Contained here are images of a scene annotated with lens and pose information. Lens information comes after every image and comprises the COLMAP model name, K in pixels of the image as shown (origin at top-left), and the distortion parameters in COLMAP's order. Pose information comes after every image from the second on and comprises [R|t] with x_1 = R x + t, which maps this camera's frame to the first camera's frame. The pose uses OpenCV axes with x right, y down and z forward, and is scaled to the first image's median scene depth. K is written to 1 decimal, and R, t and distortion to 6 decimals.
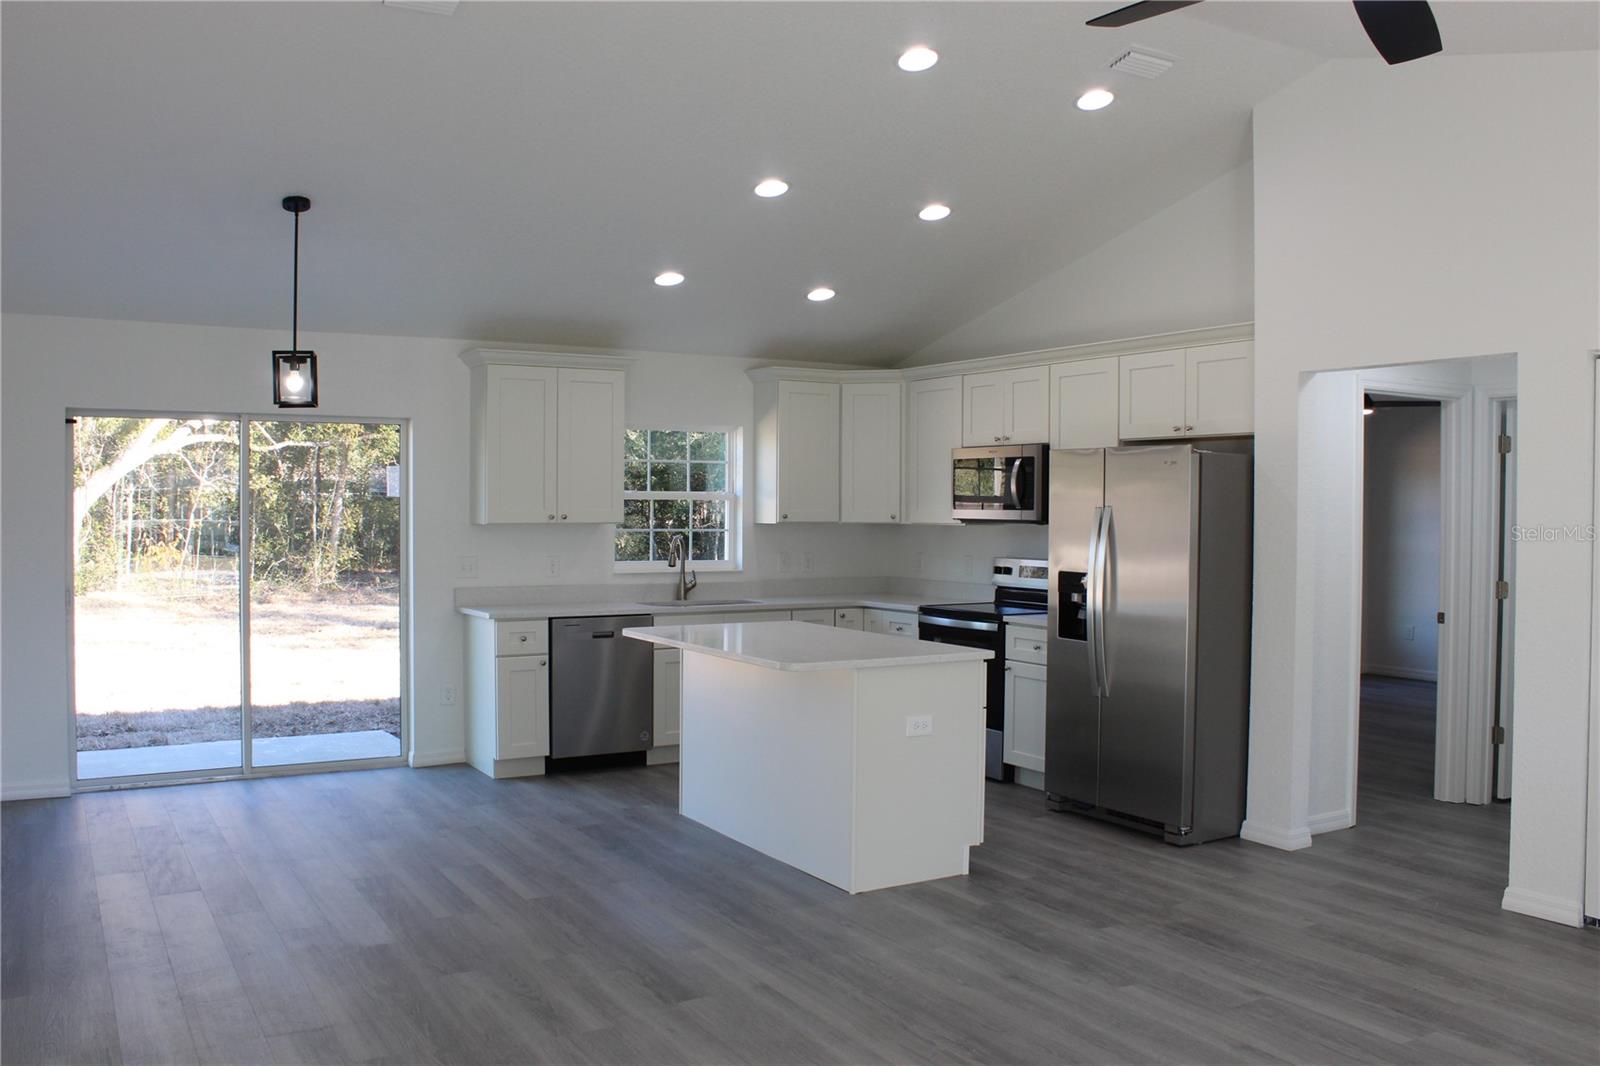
lens RADIAL K [[1328.5, 0, 797.7], [0, 1328.5, 540.1], [0, 0, 1]] dist [-0.163392, 0.138188]
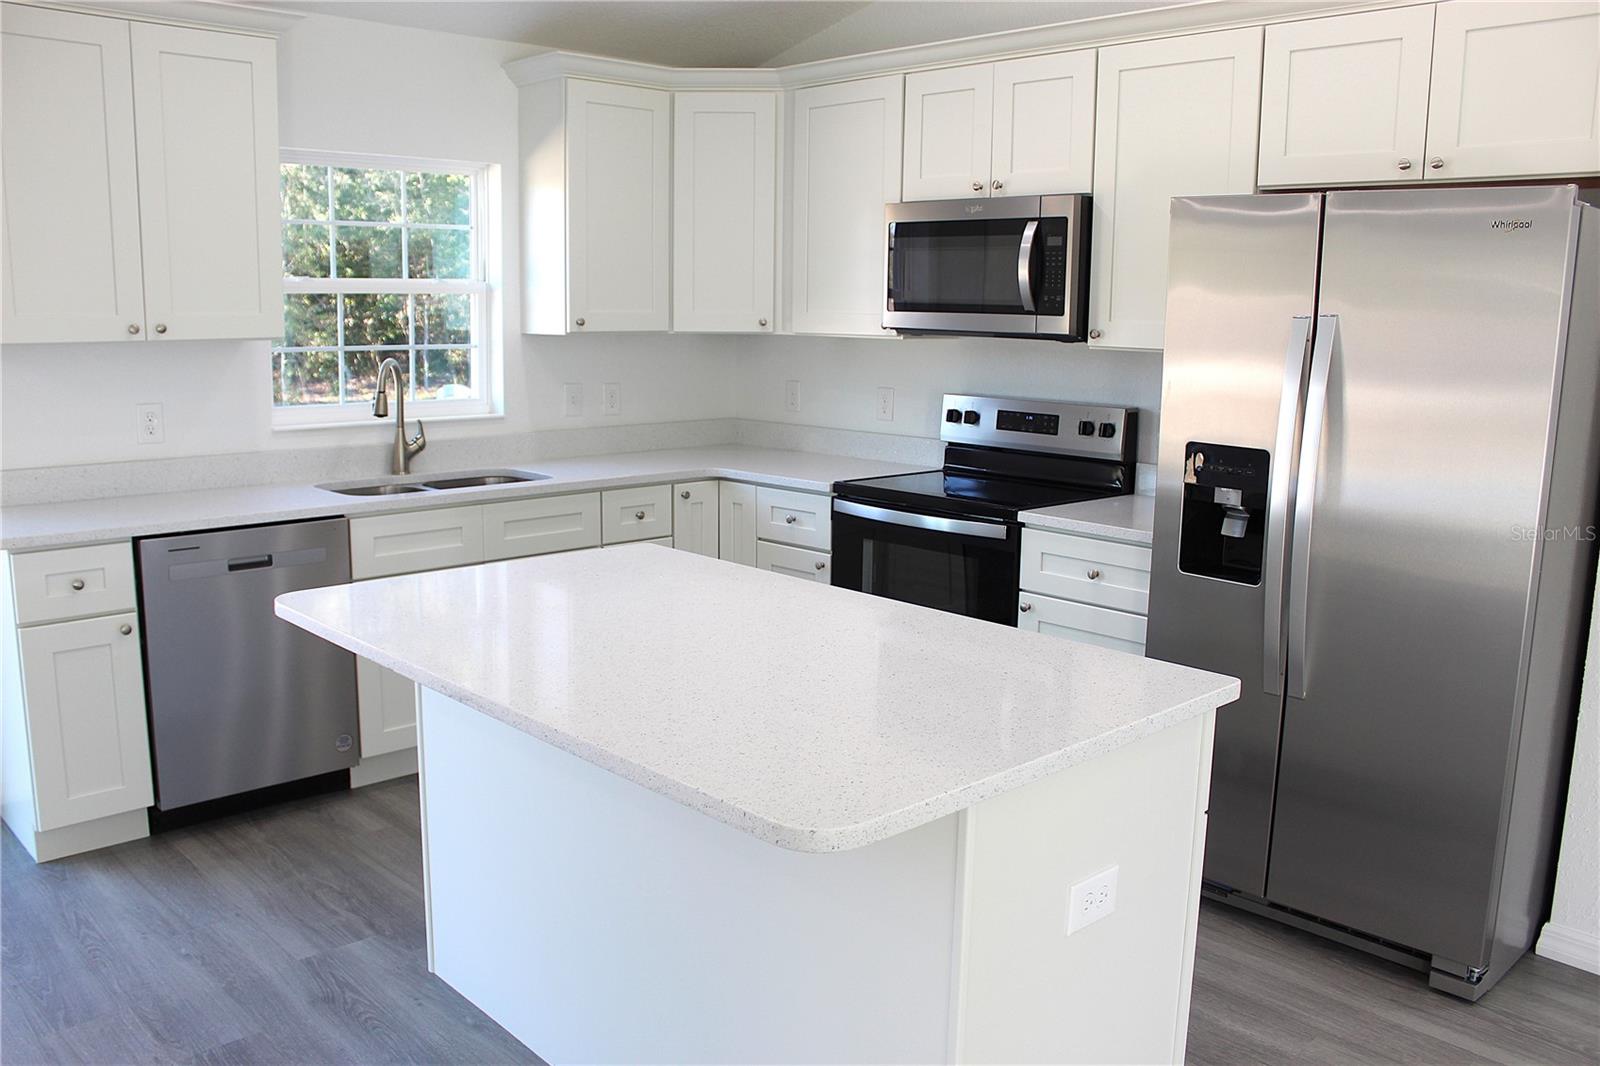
lens RADIAL K [[1330.8, 0, 801.6], [0, 1330.8, 529.7], [0, 0, 1]] dist [-0.140407, 0.084409]
pose [[0.975617, -0.029896, 0.217434, -0.047658], [-0.002112, 0.989355, 0.145506, -0.013861], [-0.219469, -0.142417, 0.965169, 0.464017]]
